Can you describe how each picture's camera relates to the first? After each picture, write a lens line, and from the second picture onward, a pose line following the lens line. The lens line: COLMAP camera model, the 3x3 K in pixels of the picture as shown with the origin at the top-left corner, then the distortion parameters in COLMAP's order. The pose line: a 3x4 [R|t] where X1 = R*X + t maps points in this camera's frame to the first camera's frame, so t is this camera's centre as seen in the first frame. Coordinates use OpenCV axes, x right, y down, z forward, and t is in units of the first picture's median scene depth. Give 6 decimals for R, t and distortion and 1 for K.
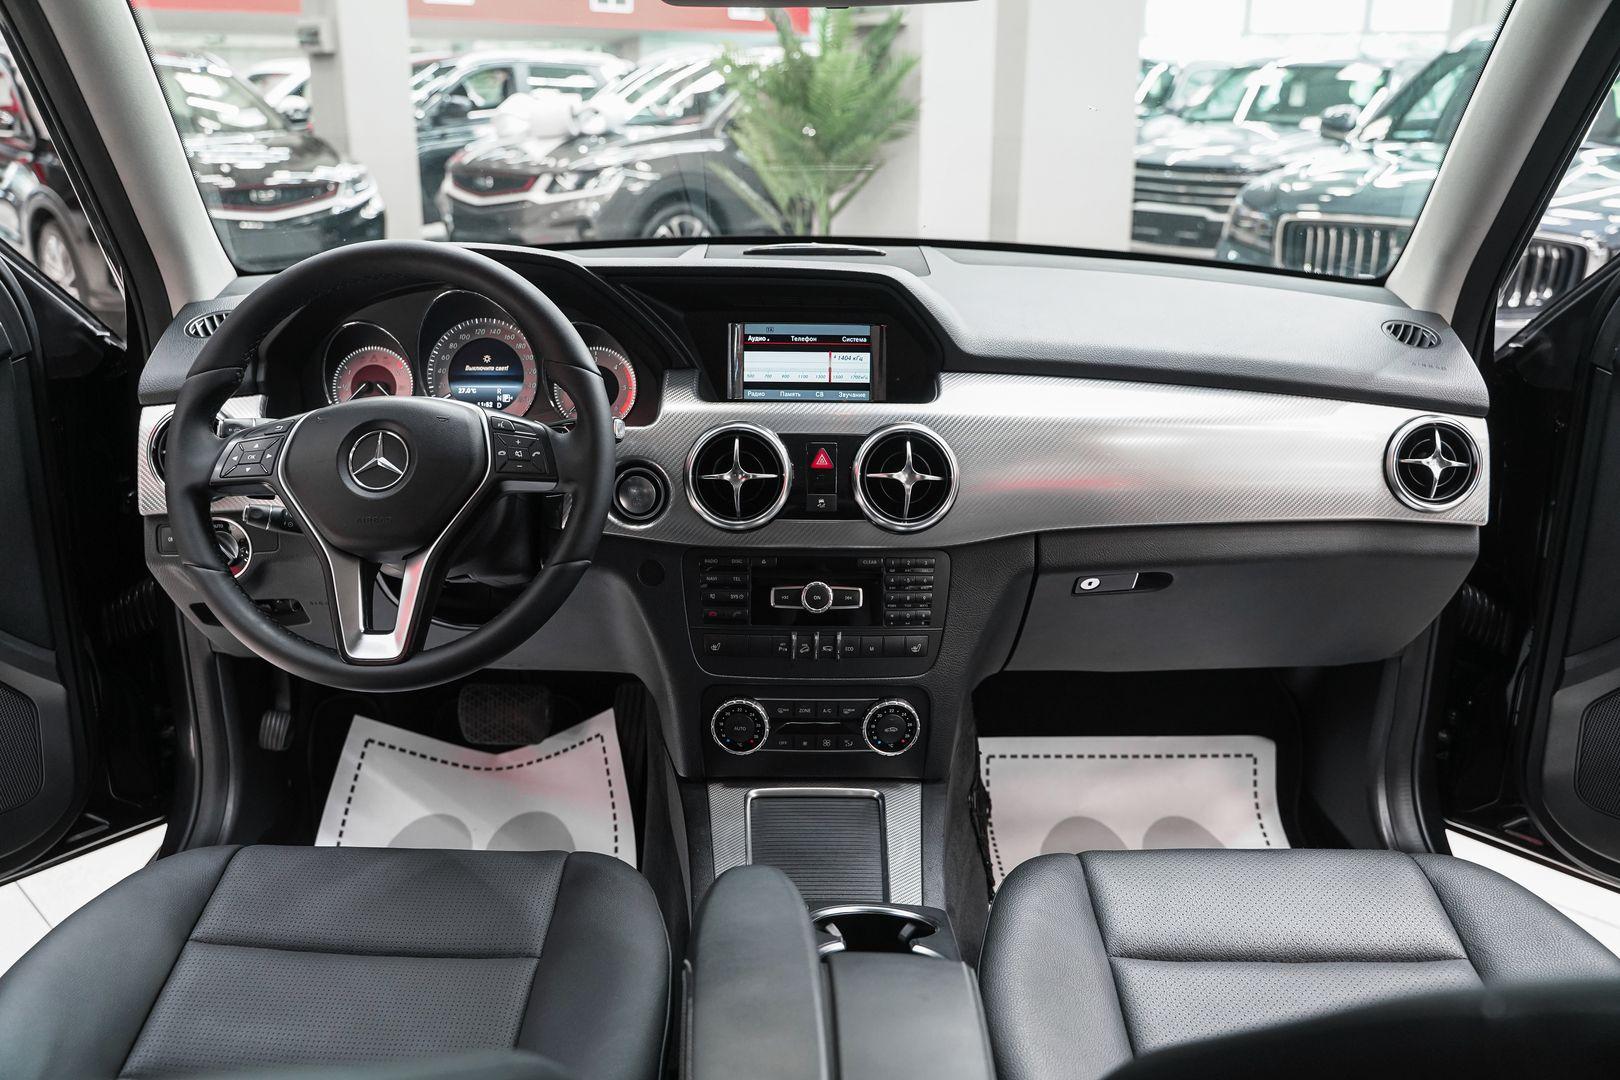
lens RADIAL K [[1305.8, 0, 804.8], [0, 1305.8, 532.2], [0, 0, 1]] dist [-0.110975, 0.083722]
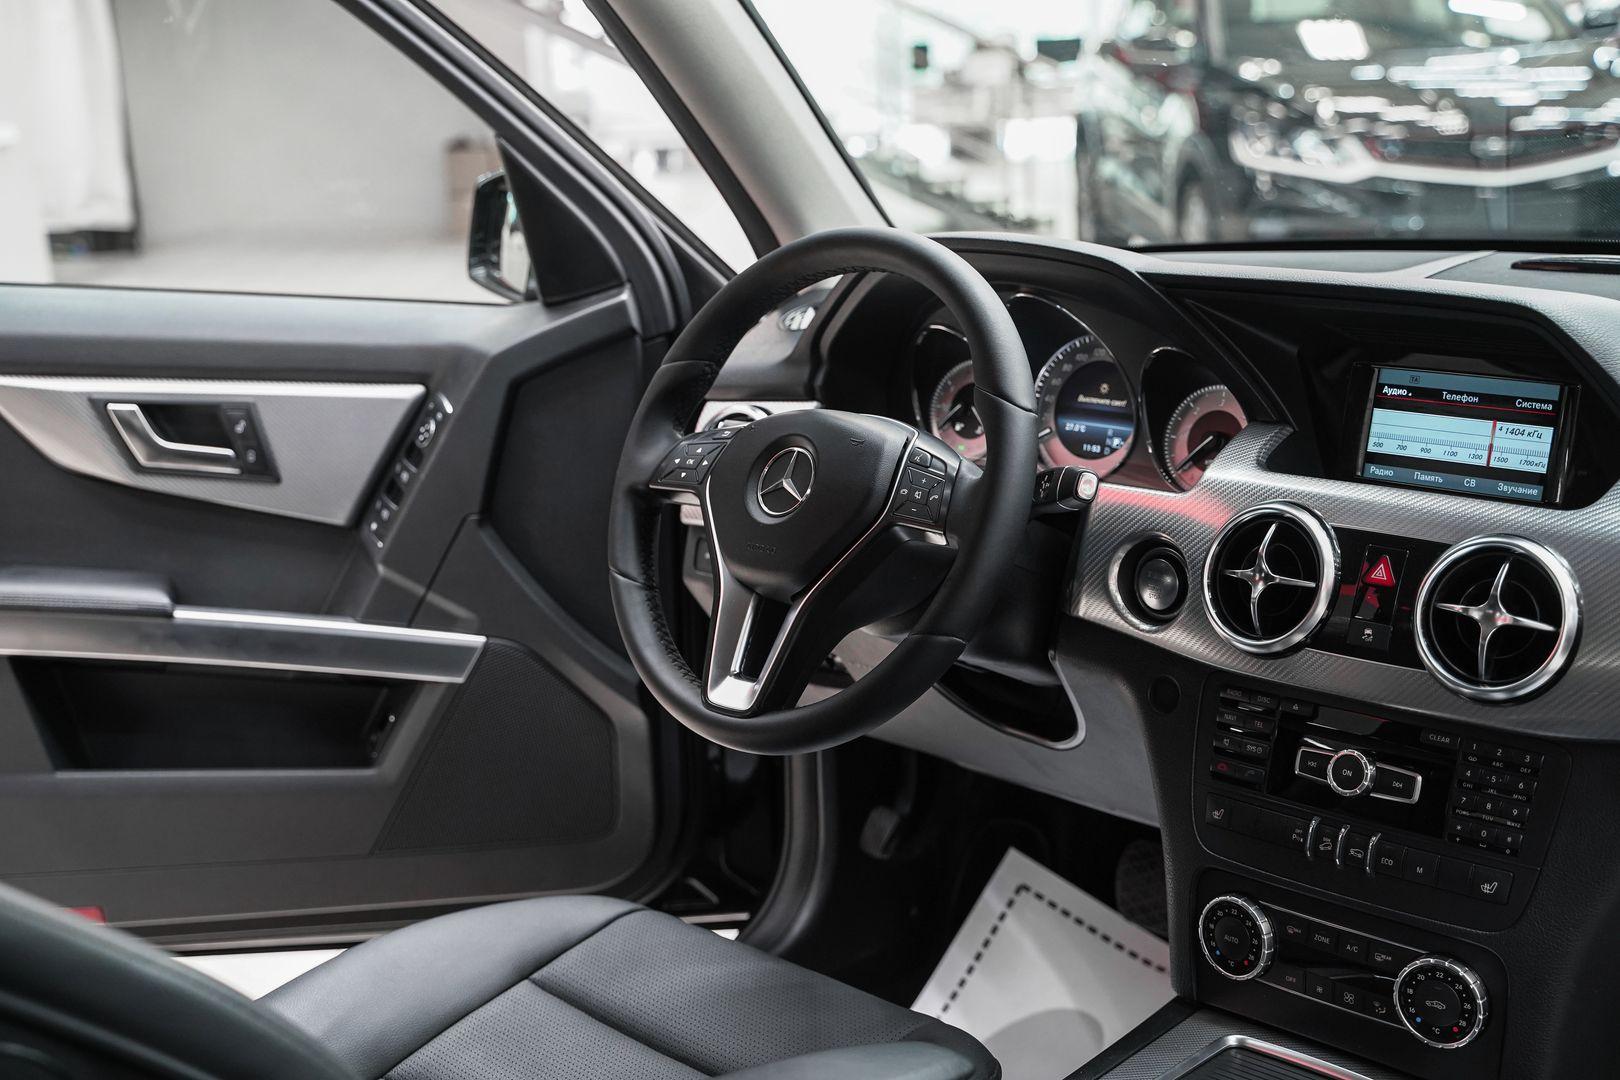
lens RADIAL K [[2114.5, 0, 803.8], [0, 2114.5, 530.5], [0, 0, 1]] dist [0.050121, 0.100563]
pose [[0.716678, 0.129330, -0.685307, 0.510705], [-0.181770, 0.983331, -0.004518, -0.016050], [0.673299, 0.127807, 0.728240, -0.004993]]
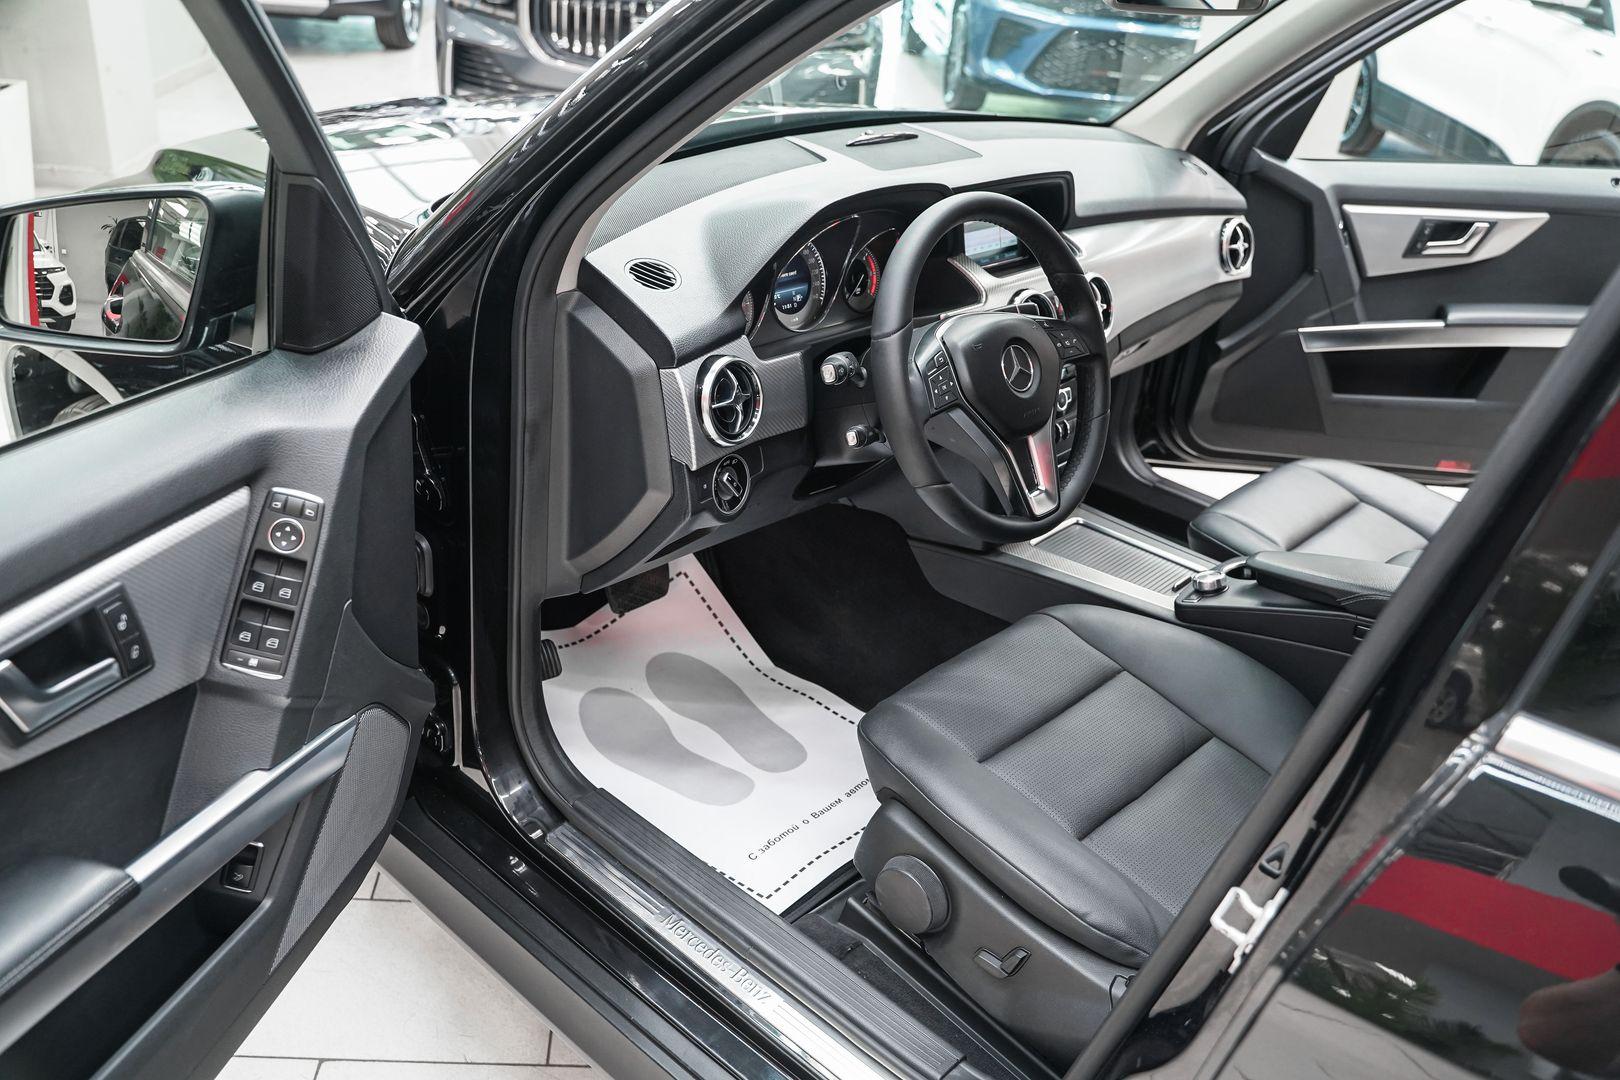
lens RADIAL K [[1305.8, 0, 804.8], [0, 1305.8, 532.2], [0, 0, 1]] dist [-0.110975, 0.083722]
pose [[0.669786, -0.294768, 0.681541, -1.146614], [0.147493, 0.952357, 0.266948, -0.225448], [-0.727758, -0.078275, 0.681352, 0.192025]]
